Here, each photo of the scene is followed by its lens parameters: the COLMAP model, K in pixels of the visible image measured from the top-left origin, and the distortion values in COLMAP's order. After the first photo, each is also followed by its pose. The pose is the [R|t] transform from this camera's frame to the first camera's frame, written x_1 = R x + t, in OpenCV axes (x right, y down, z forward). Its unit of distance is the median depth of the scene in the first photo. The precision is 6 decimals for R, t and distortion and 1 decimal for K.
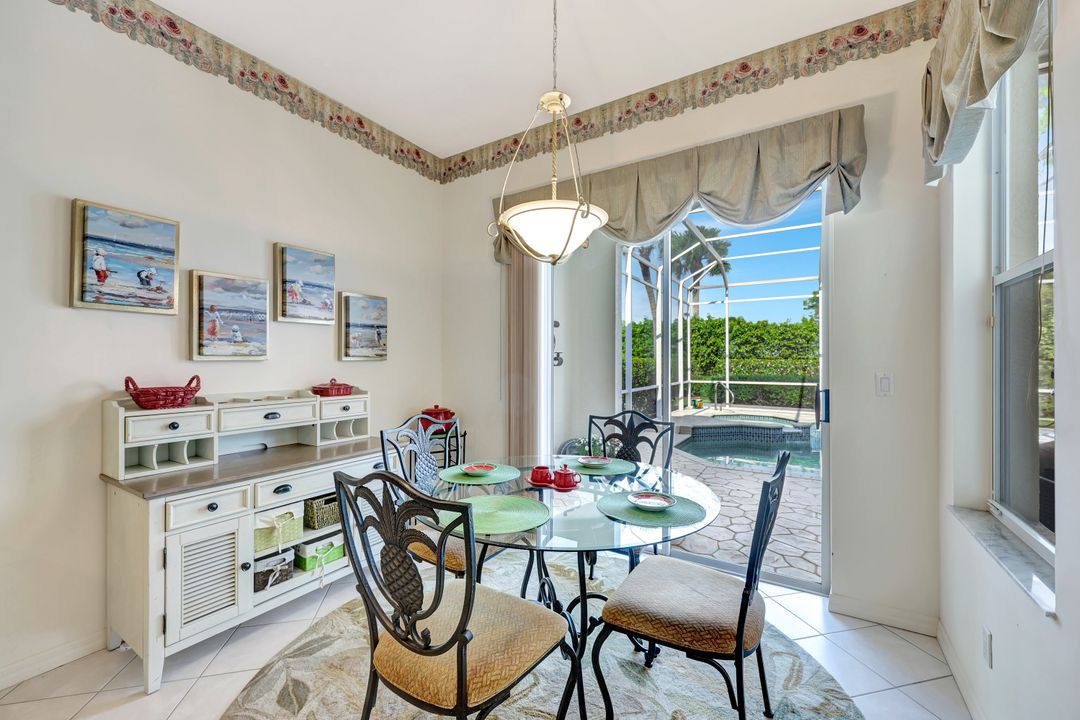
lens RADIAL K [[453.4, 0, 531.1], [0, 453.4, 354.1], [0, 0, 1]] dist [-0.000080, 0.000049]
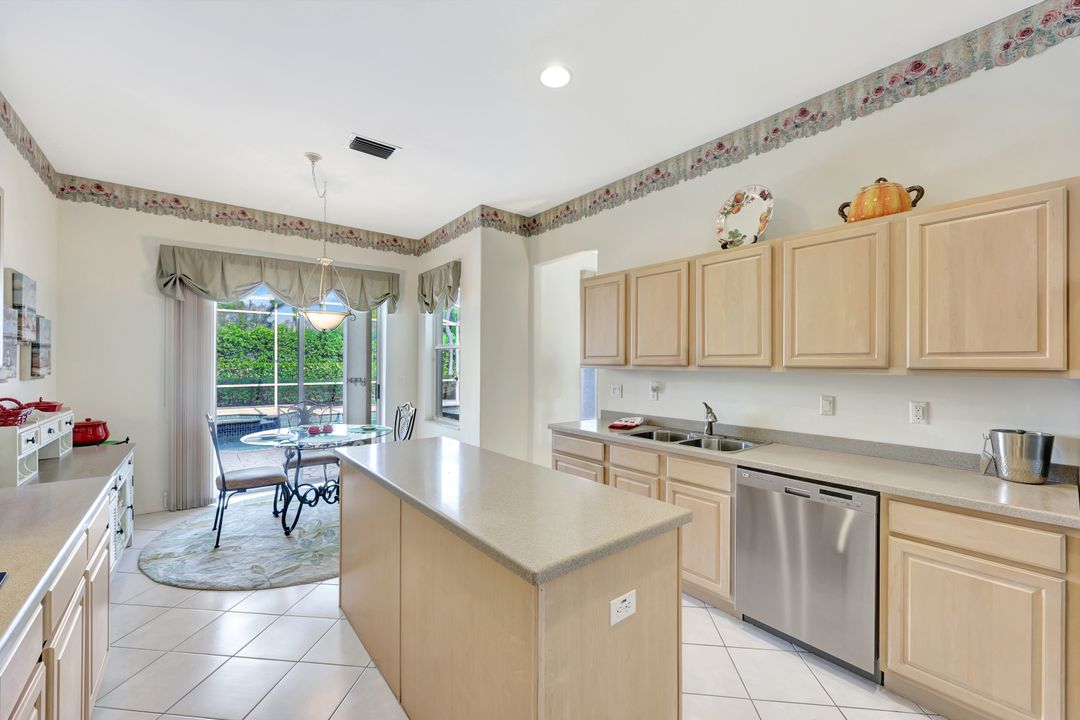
lens RADIAL K [[436.6, 0, 532.3], [0, 436.6, 363.1], [0, 0, 1]] dist [-0.003014, -0.000458]
pose [[0.334553, -0.012213, 0.942298, -0.794483], [-0.001693, 0.999907, 0.013561, -0.032594], [-0.942376, -0.006132, 0.334501, -0.331522]]
